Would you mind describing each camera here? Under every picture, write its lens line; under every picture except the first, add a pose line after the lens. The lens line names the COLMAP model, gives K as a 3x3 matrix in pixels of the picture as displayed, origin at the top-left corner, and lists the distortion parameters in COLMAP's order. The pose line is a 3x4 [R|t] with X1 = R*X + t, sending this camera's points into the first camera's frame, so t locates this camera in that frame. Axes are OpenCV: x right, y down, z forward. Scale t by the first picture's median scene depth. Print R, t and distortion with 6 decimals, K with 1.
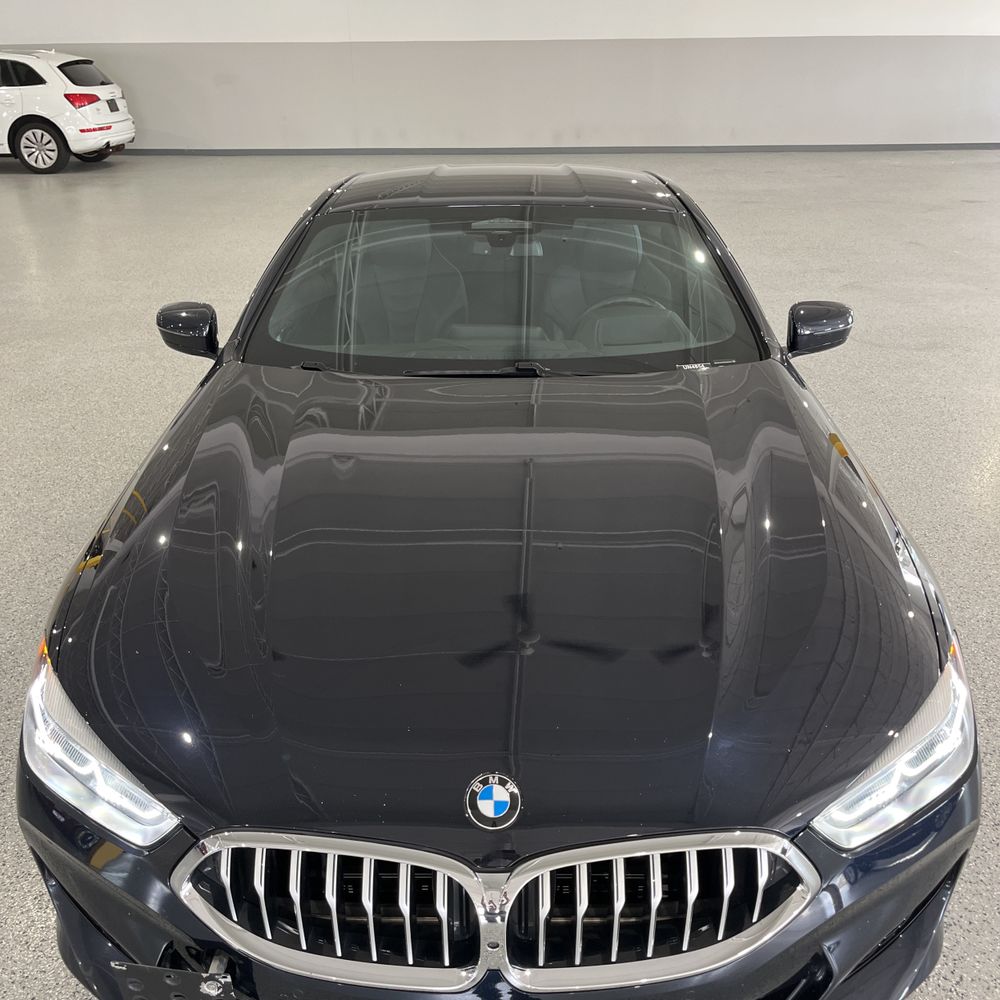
lens RADIAL K [[1062.4, 0, 496.6], [0, 1062.4, 499.7], [0, 0, 1]] dist [0.048720, -0.041960]
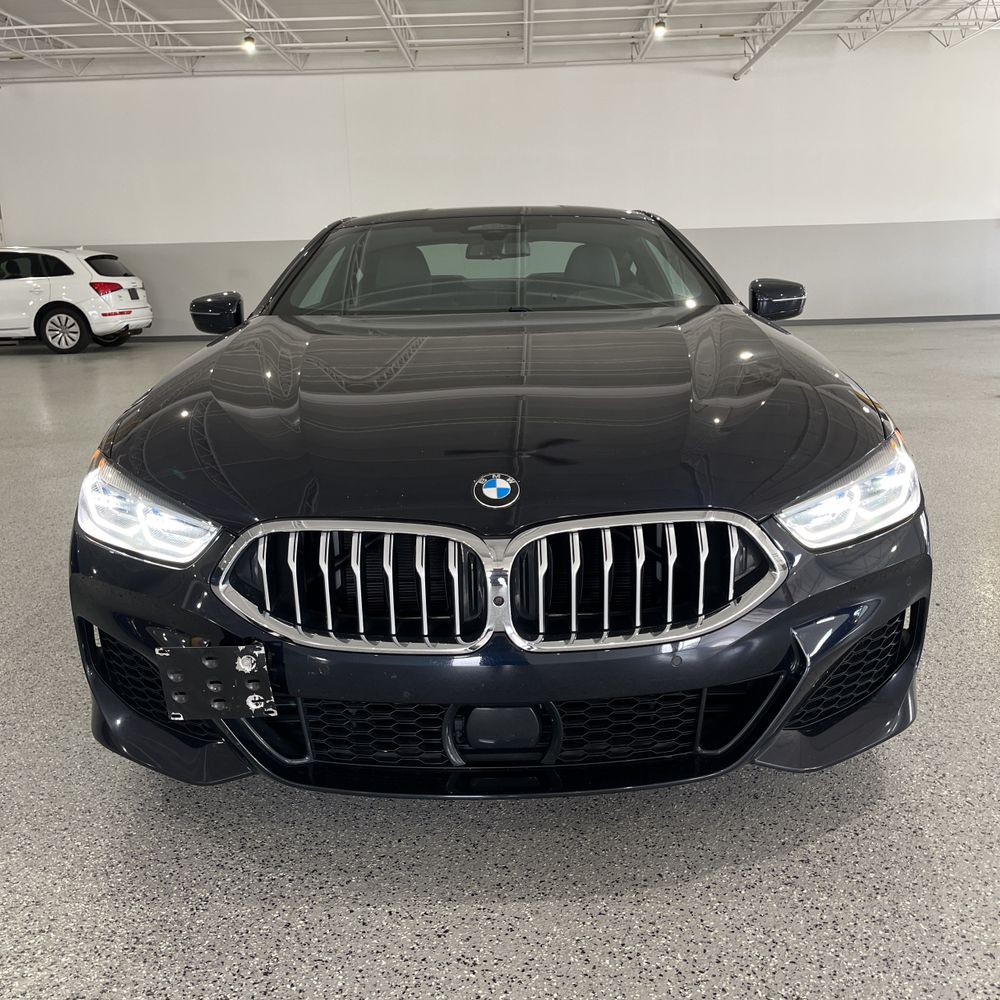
lens RADIAL K [[1056.5, 0, 484.6], [0, 1056.5, 501.3], [0, 0, 1]] dist [0.138157, -0.242026]
pose [[0.999879, -0.015187, -0.003406, -0.009957], [0.014132, 0.977537, -0.210291, 0.437003], [0.006523, 0.210217, 0.977633, -0.096081]]
